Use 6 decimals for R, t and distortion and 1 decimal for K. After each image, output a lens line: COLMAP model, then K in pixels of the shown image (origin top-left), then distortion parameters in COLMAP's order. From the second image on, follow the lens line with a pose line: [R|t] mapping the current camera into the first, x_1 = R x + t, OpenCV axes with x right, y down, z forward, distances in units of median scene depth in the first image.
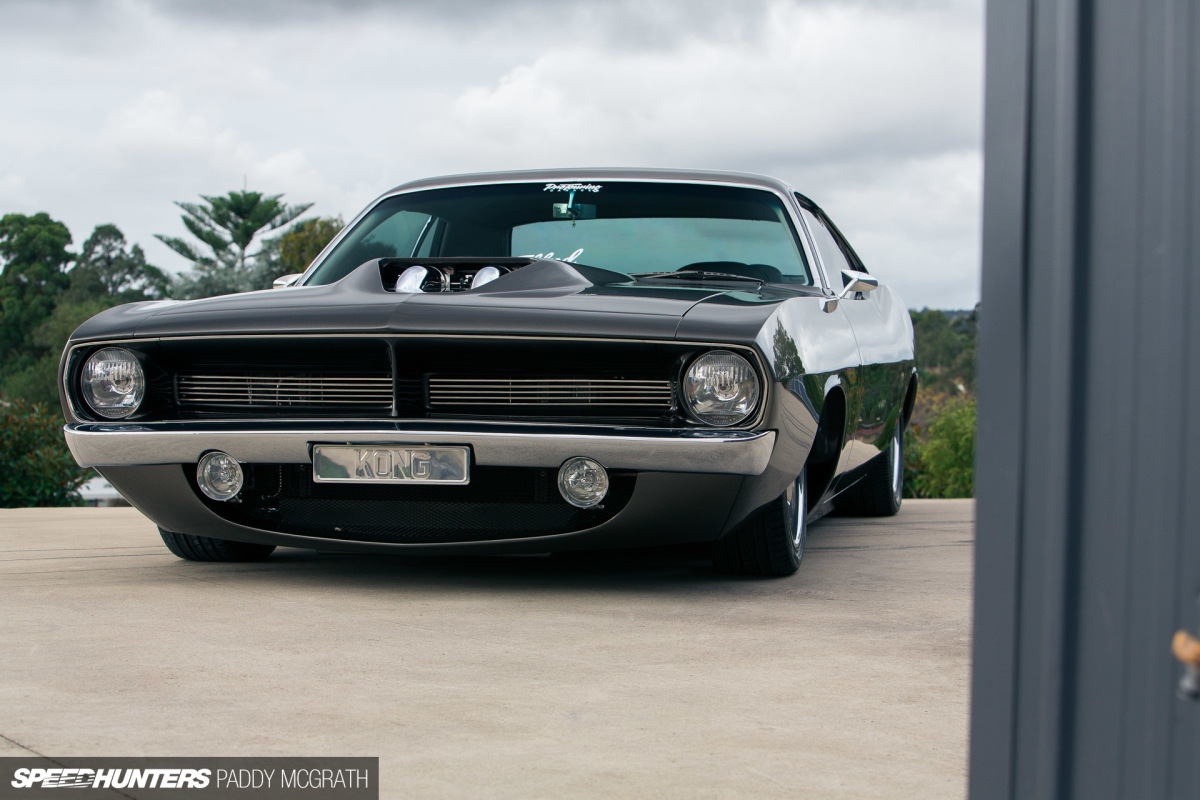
lens RADIAL K [[2513.3, 0, 600.0], [0, 2513.3, 400.0], [0, 0, 1]] dist [-0.643348, 0.047426]
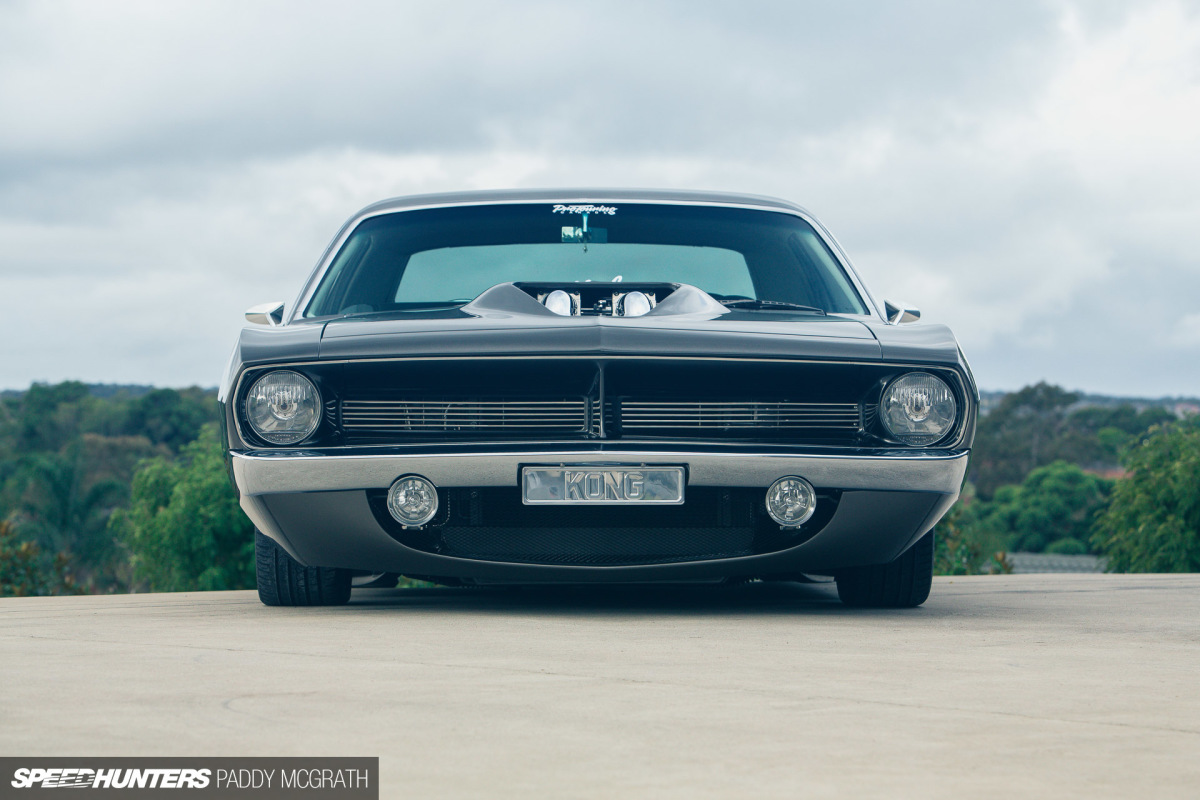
lens RADIAL K [[3615.2, 0, 600.0], [0, 3615.2, 400.0], [0, 0, 1]] dist [-1.331978, 0.038566]
pose [[0.980471, -0.000289, 0.196661, -0.360123], [0.005982, 0.999580, -0.028358, 0.031664], [-0.196571, 0.028980, 0.980061, -0.412898]]
